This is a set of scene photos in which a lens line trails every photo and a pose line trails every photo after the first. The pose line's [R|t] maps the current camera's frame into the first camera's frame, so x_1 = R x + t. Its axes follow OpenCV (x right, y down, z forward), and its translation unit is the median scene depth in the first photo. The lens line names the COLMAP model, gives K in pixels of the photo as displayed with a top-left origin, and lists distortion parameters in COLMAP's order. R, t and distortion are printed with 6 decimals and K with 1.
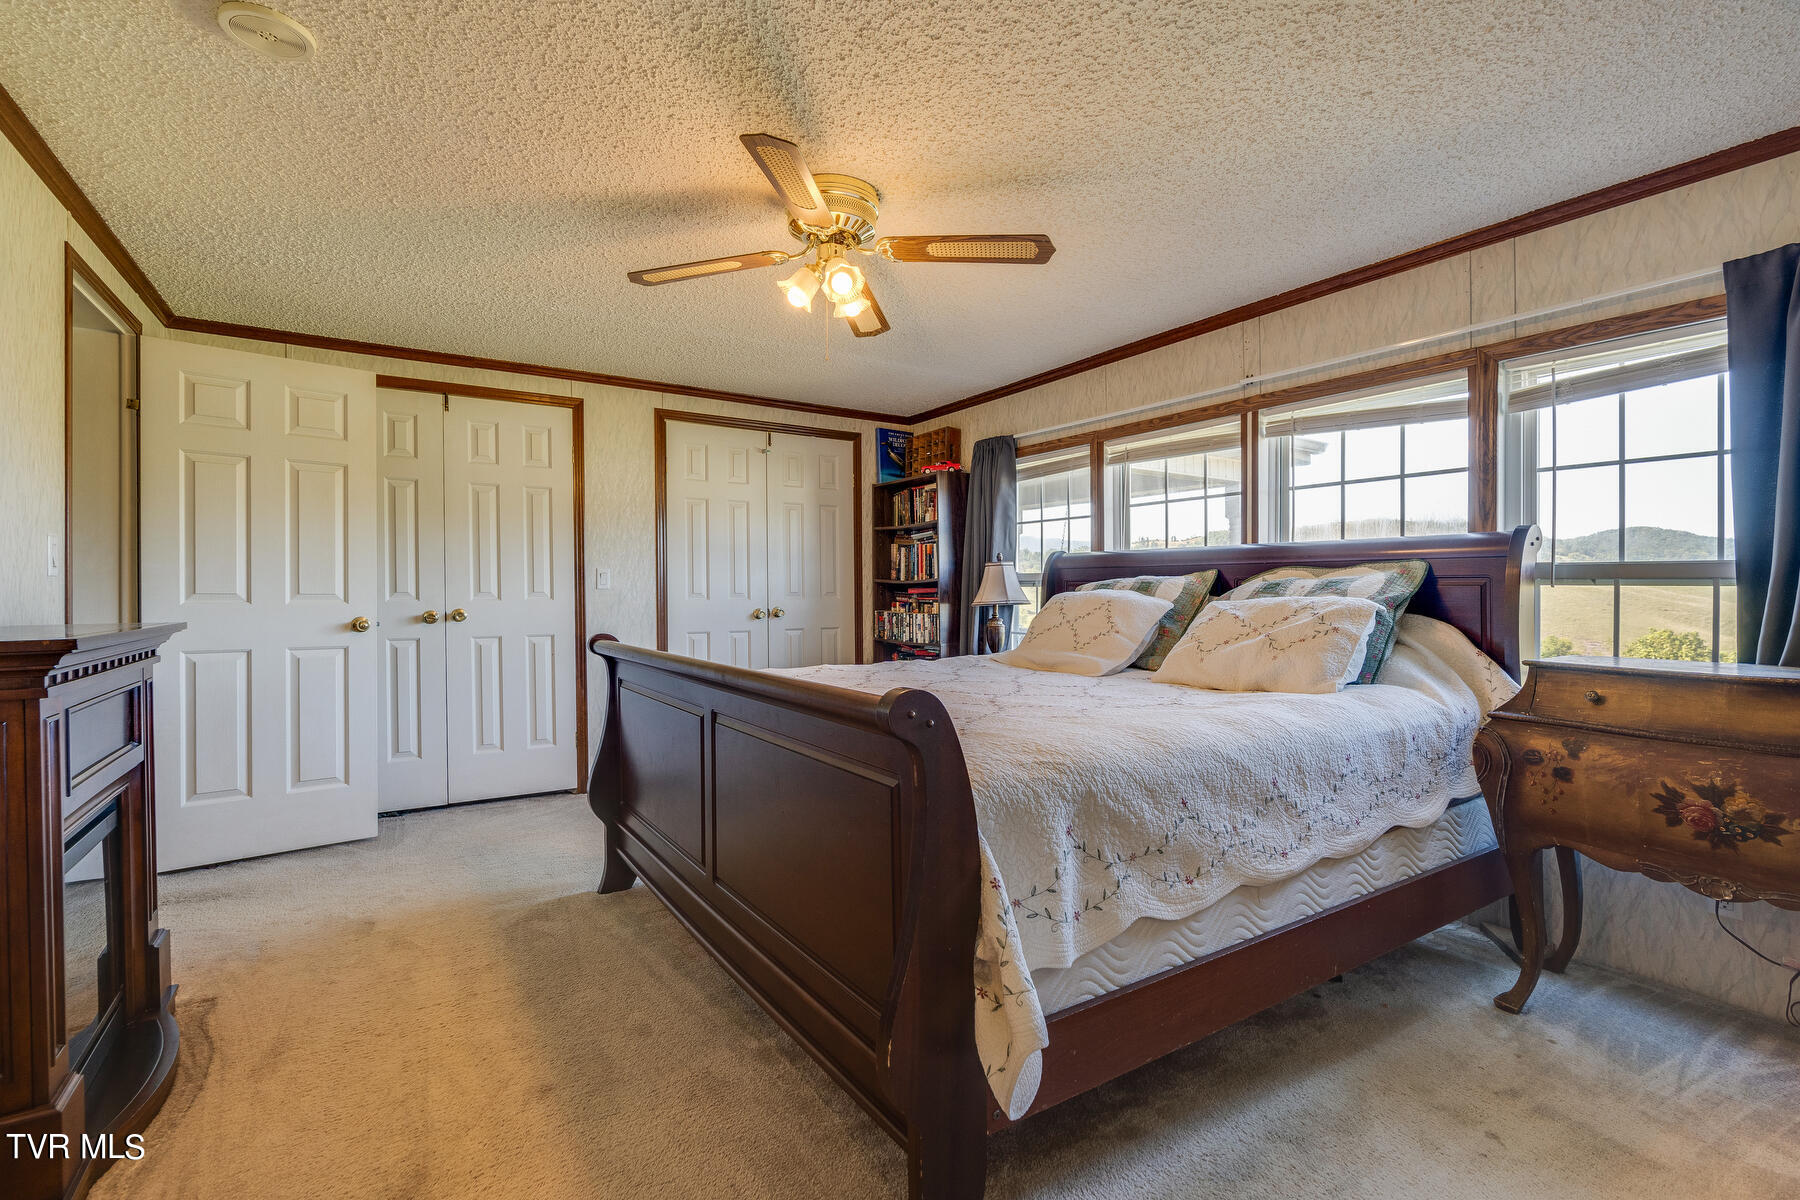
lens RADIAL K [[810.0, 0, 900.0], [0, 810.0, 600.0], [0, 0, 1]] dist [-0.003938, -0.000307]
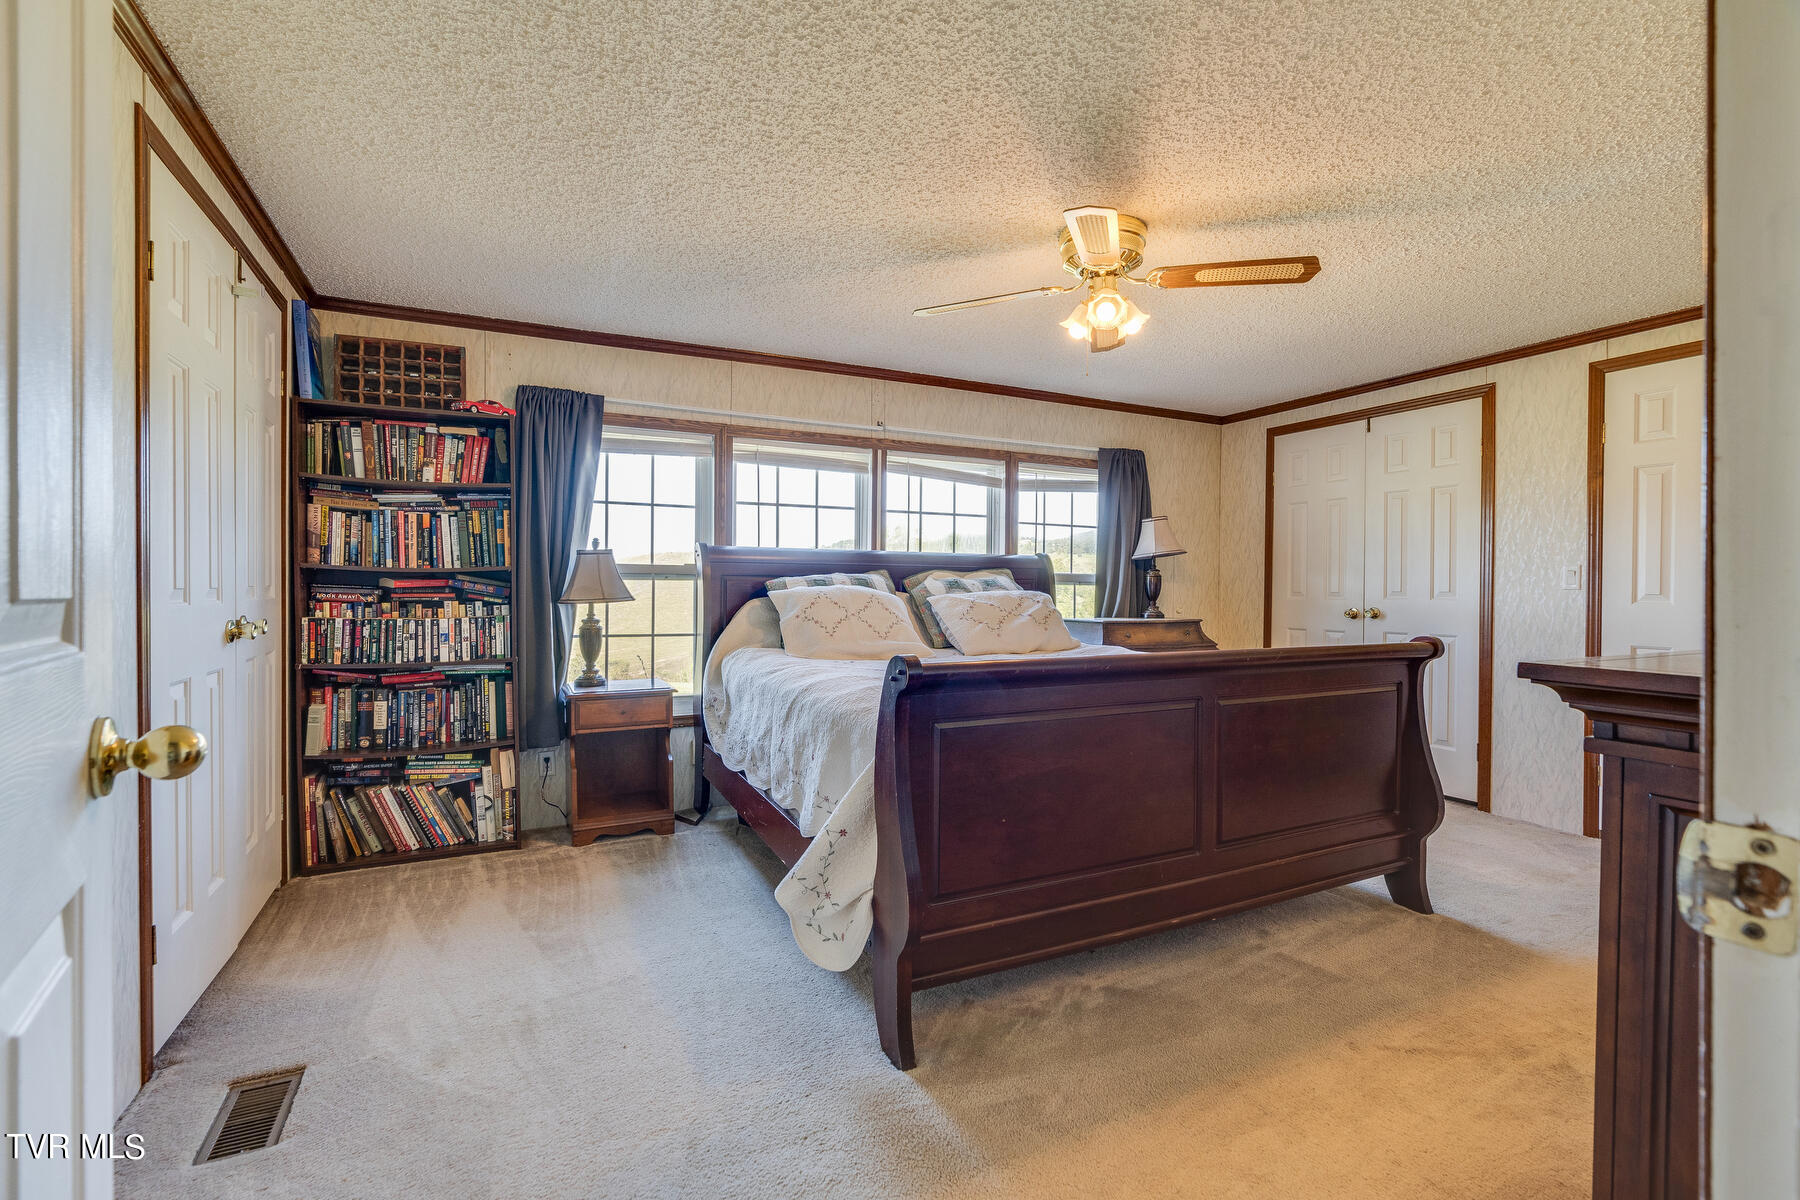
lens RADIAL K [[810.0, 0, 900.0], [0, 810.0, 600.0], [0, 0, 1]] dist [-0.003938, -0.000307]
pose [[0.116043, -0.010860, 0.993185, -0.730586], [0.009673, 0.999905, 0.009803, -0.000897], [-0.993197, 0.008469, 0.116137, 0.684998]]
